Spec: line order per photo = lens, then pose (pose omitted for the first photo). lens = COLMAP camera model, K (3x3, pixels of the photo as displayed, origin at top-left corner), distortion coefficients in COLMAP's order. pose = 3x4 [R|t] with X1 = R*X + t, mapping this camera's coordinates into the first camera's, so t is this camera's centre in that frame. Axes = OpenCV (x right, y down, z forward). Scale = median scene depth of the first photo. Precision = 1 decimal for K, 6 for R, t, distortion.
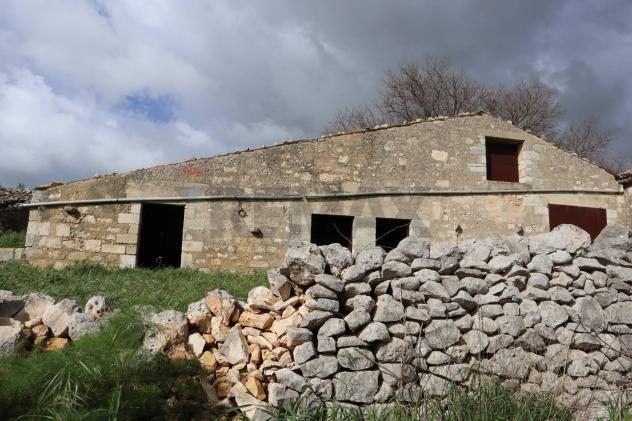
lens RADIAL K [[438.2, 0, 319.3], [0, 438.2, 216.3], [0, 0, 1]] dist [-0.121767, 0.074605]
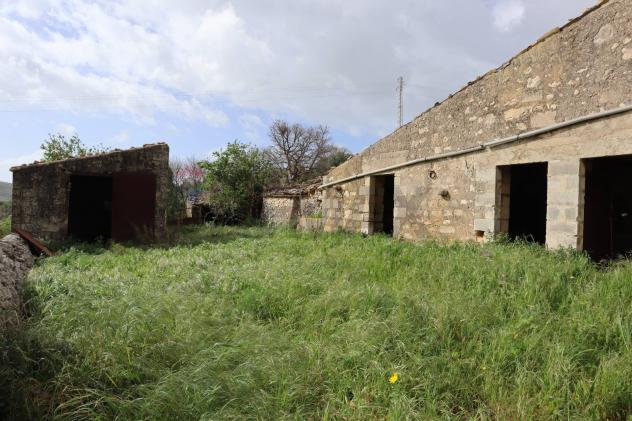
lens RADIAL K [[438.2, 0, 311.8], [0, 438.2, 209.4], [0, 0, 1]] dist [-0.121767, 0.074605]
pose [[0.340120, -0.030016, -0.939903, 0.612273], [0.118385, 0.992905, 0.011131, 0.025098], [0.932901, -0.115057, 0.341260, 0.441441]]
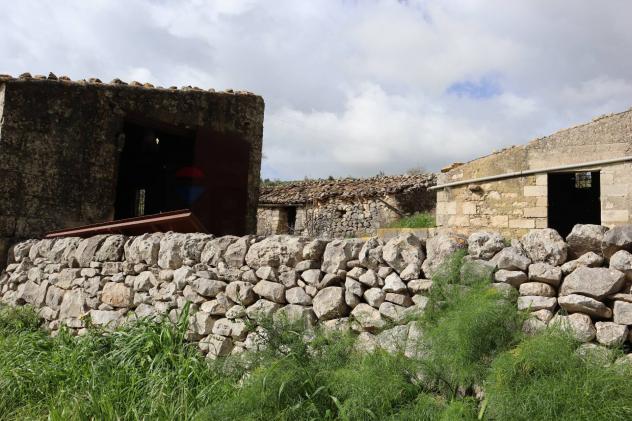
lens RADIAL K [[438.2, 0, 315.3], [0, 438.2, 215.0], [0, 0, 1]] dist [-0.121767, 0.074605]
pose [[0.743544, -0.060324, -0.665961, -0.176324], [0.088901, 0.995999, 0.009038, 0.006136], [0.662751, -0.065925, 0.745932, -0.029283]]
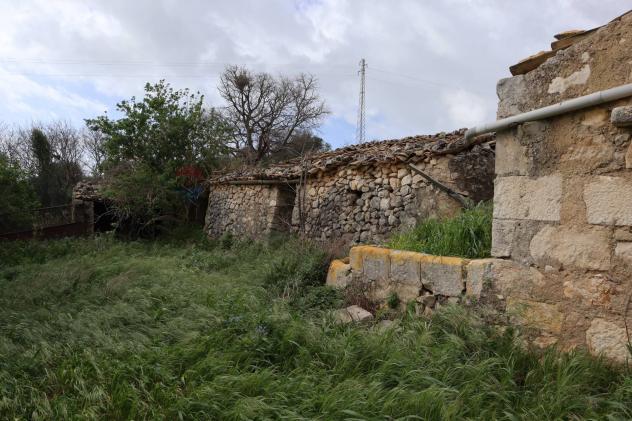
lens RADIAL K [[438.2, 0, 314.4], [0, 438.2, 211.9], [0, 0, 1]] dist [-0.121767, 0.074605]
pose [[0.467356, -0.013049, -0.883973, -0.438740], [0.105178, 0.993610, 0.040940, 0.009281], [0.877790, -0.112108, 0.465742, 0.679233]]
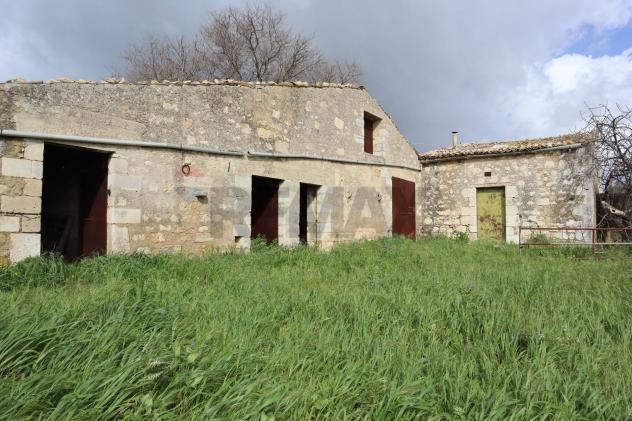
lens RADIAL K [[438.2, 0, 316.1], [0, 438.2, 214.6], [0, 0, 1]] dist [-0.121767, 0.074605]
pose [[0.699982, -0.002923, 0.714154, -0.552590], [-0.091008, 0.991474, 0.093260, -0.020492], [-0.708338, -0.130274, 0.693748, 0.334152]]
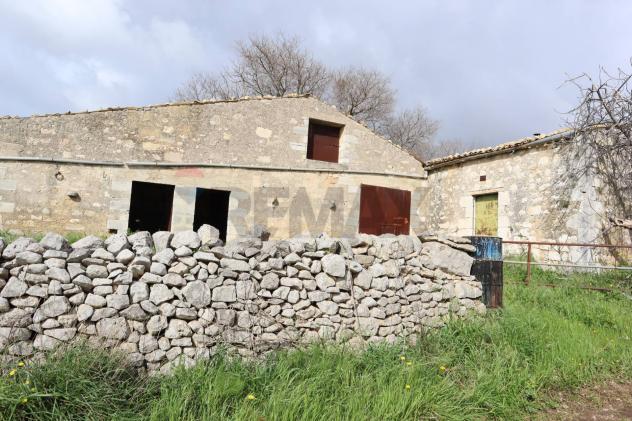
lens RADIAL K [[438.2, 0, 316.1], [0, 438.2, 212.6], [0, 0, 1]] dist [-0.121767, 0.074605]
pose [[0.964912, 0.045675, 0.258572, 0.148759], [-0.067204, 0.994913, 0.075040, -0.037607], [-0.253829, -0.089784, 0.963073, -0.099071]]
